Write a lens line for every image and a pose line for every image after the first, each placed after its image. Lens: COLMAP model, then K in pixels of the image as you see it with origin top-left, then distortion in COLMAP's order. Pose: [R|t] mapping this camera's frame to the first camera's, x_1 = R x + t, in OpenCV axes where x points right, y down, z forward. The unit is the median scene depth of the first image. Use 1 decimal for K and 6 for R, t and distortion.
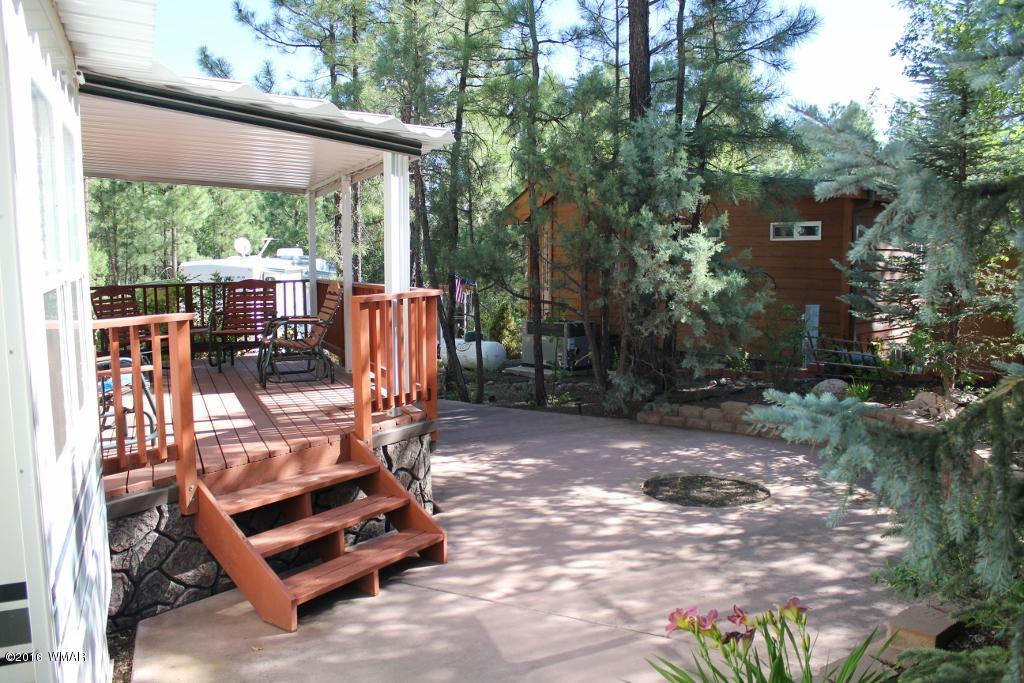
lens RADIAL K [[858.4, 0, 512.4], [0, 858.4, 355.6], [0, 0, 1]] dist [-0.171227, 0.161358]
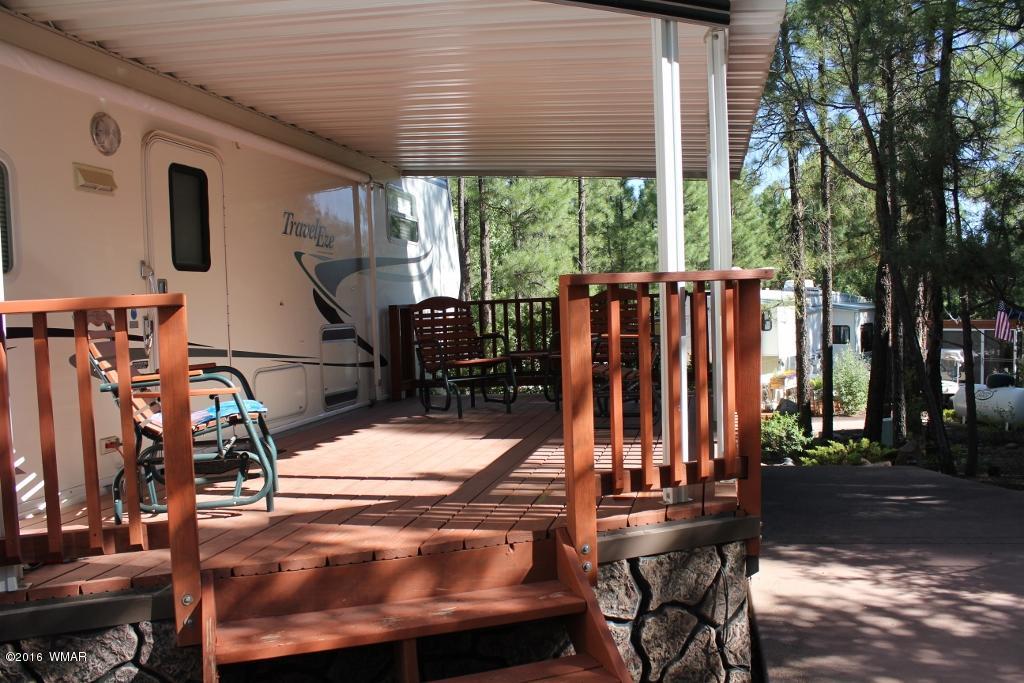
lens RADIAL K [[858.4, 0, 512.4], [0, 858.4, 355.6], [0, 0, 1]] dist [-0.171227, 0.161358]
pose [[0.806562, 0.011689, -0.591033, 0.099750], [-0.042705, 0.998344, -0.038534, 0.002848], [0.589604, 0.056320, 0.805726, 0.514692]]
